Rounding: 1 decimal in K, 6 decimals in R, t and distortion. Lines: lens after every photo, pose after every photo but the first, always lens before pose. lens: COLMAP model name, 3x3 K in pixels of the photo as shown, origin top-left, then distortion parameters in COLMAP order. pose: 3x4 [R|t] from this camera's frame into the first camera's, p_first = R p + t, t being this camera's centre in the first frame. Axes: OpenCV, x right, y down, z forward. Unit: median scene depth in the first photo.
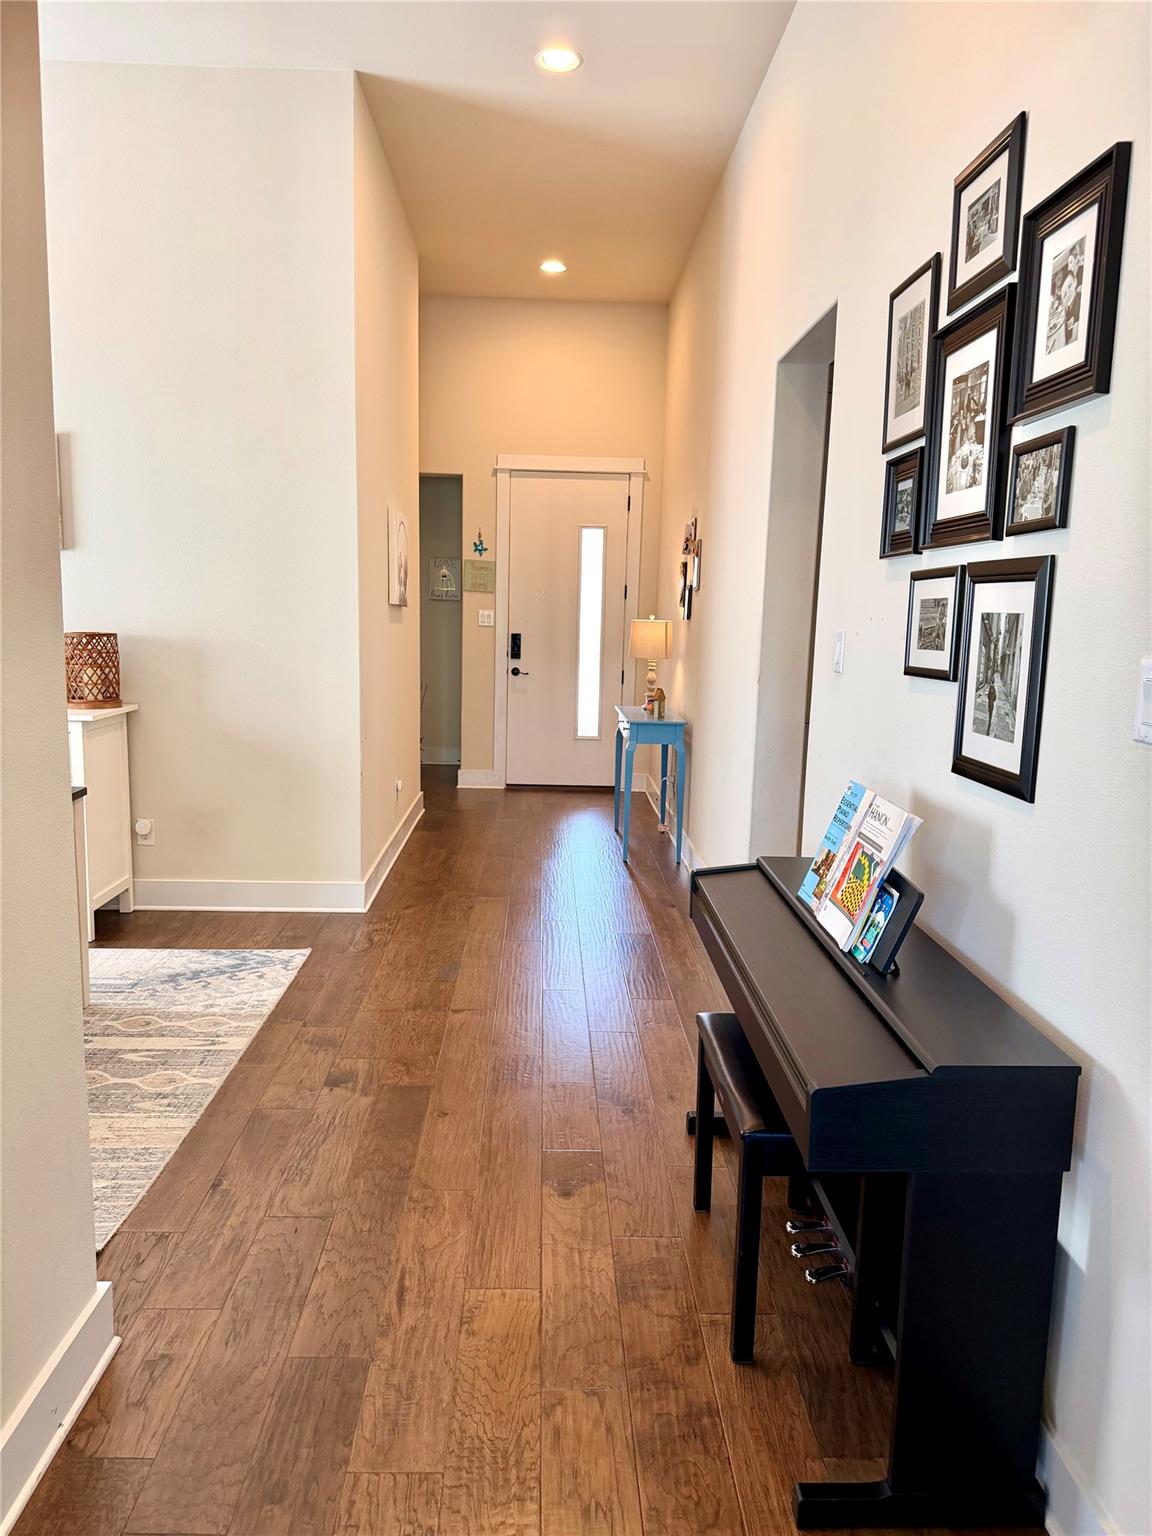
lens RADIAL K [[1072.6, 0, 578.8], [0, 1072.6, 762.1], [0, 0, 1]] dist [0.060148, -0.019093]
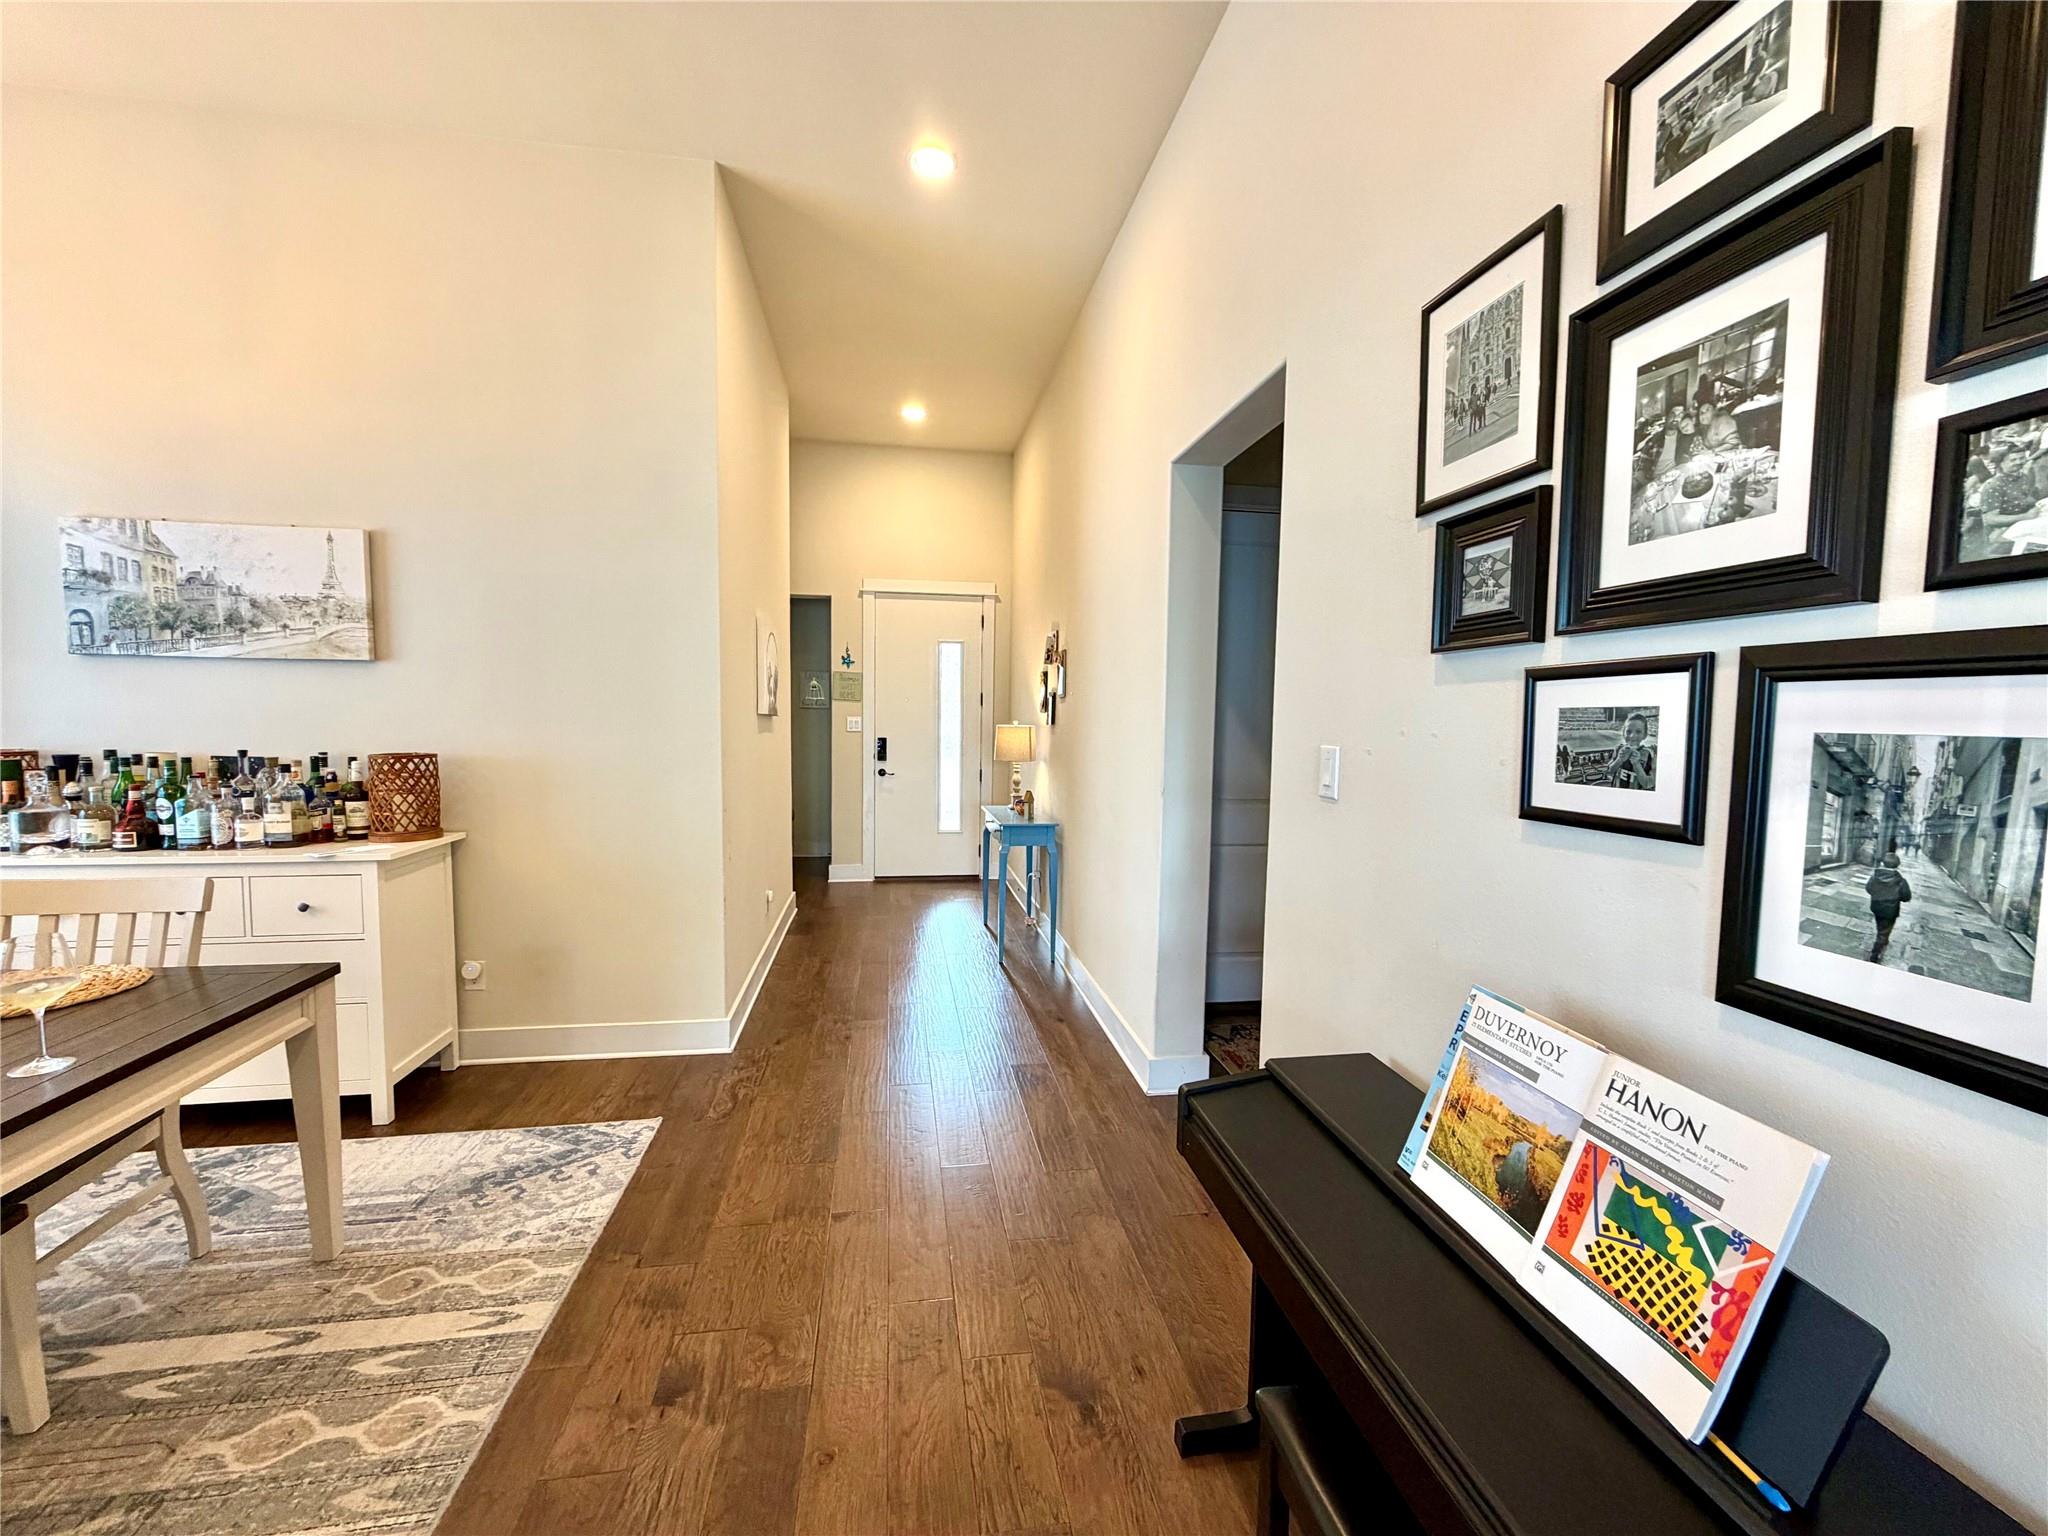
lens RADIAL K [[811.4, 0, 1021.1], [0, 811.4, 764.7], [0, 0, 1]] dist [-0.002338, 0.000689]
pose [[0.991864, -0.020314, 0.125669, -0.034715], [0.029937, 0.996722, -0.075165, -0.041115], [-0.123730, 0.078316, 0.989221, 0.259220]]
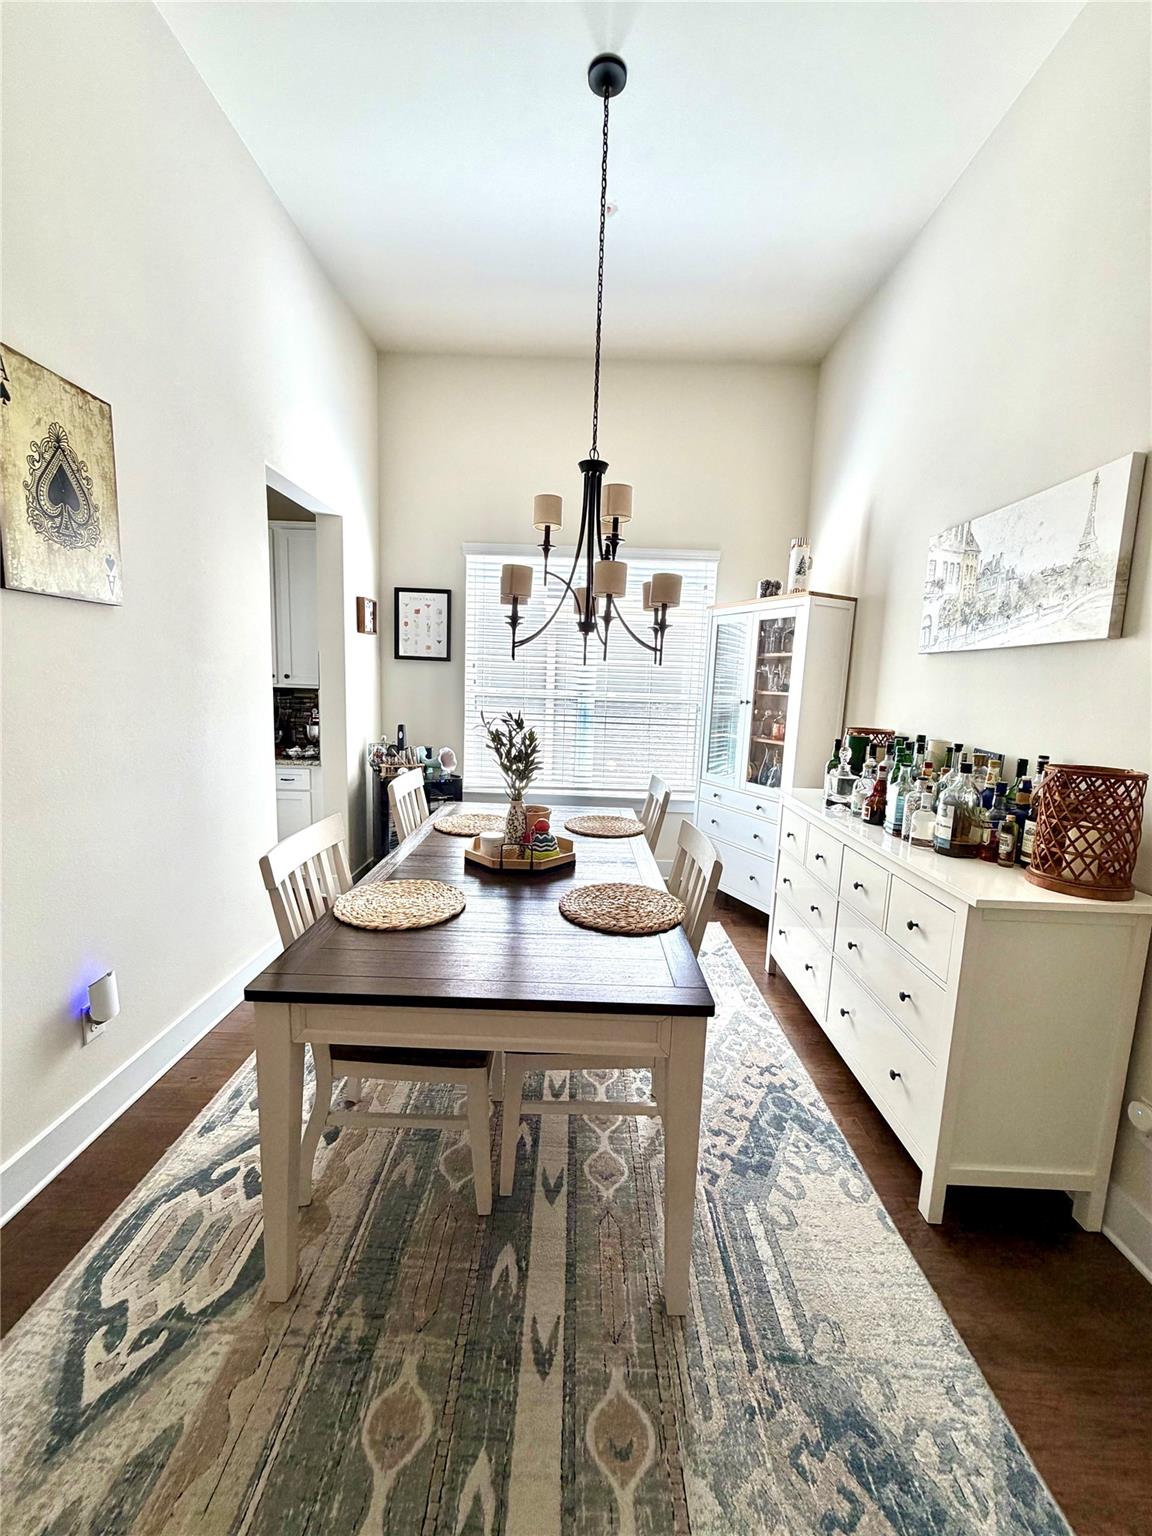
lens RADIAL K [[608.5, 0, 582.4], [0, 608.5, 765.2], [0, 0, 1]] dist [-0.002338, 0.000689]
pose [[-0.047391, 0.122634, -0.991320, -0.089288], [-0.186042, 0.973986, 0.129384, -0.099257], [0.981398, 0.190559, -0.023343, 0.637936]]
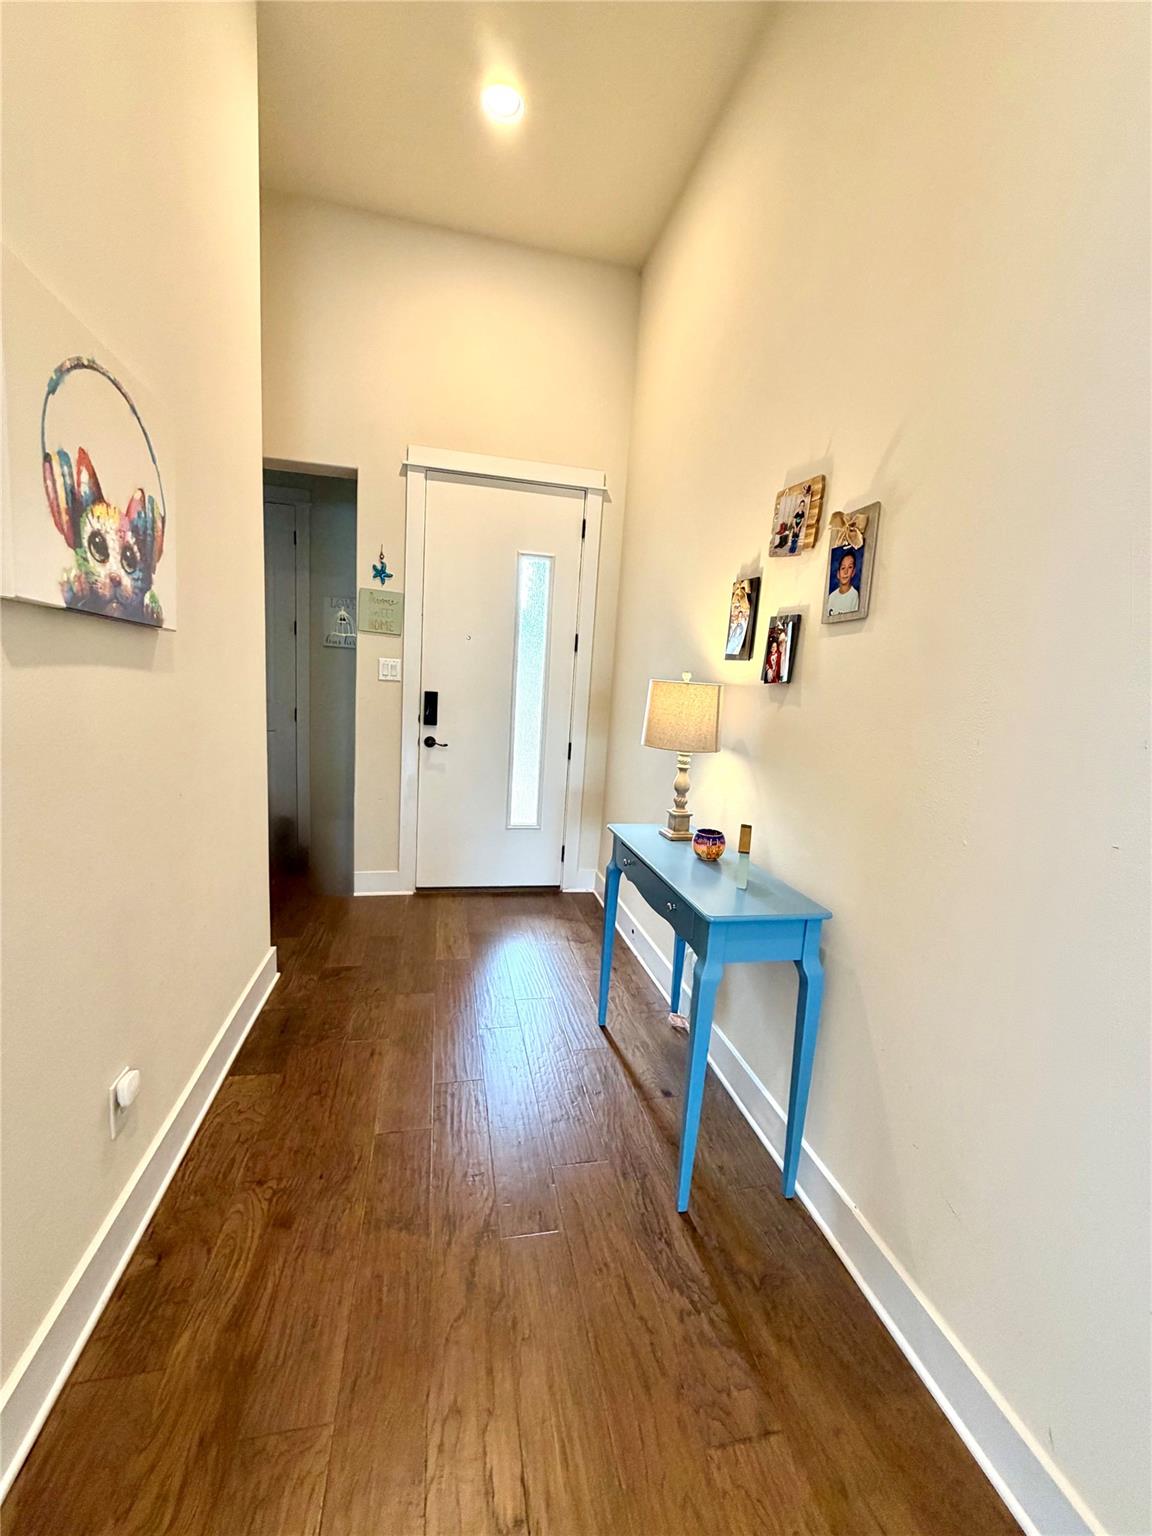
lens RADIAL K [[608.5, 0, 577.1], [0, 608.5, 759.2], [0, 0, 1]] dist [-0.002338, 0.000689]
pose [[0.982632, 0.009346, 0.185331, -0.056482], [-0.009018, 0.999956, -0.002608, -0.112070], [-0.185348, 0.000892, 0.982673, 0.867968]]
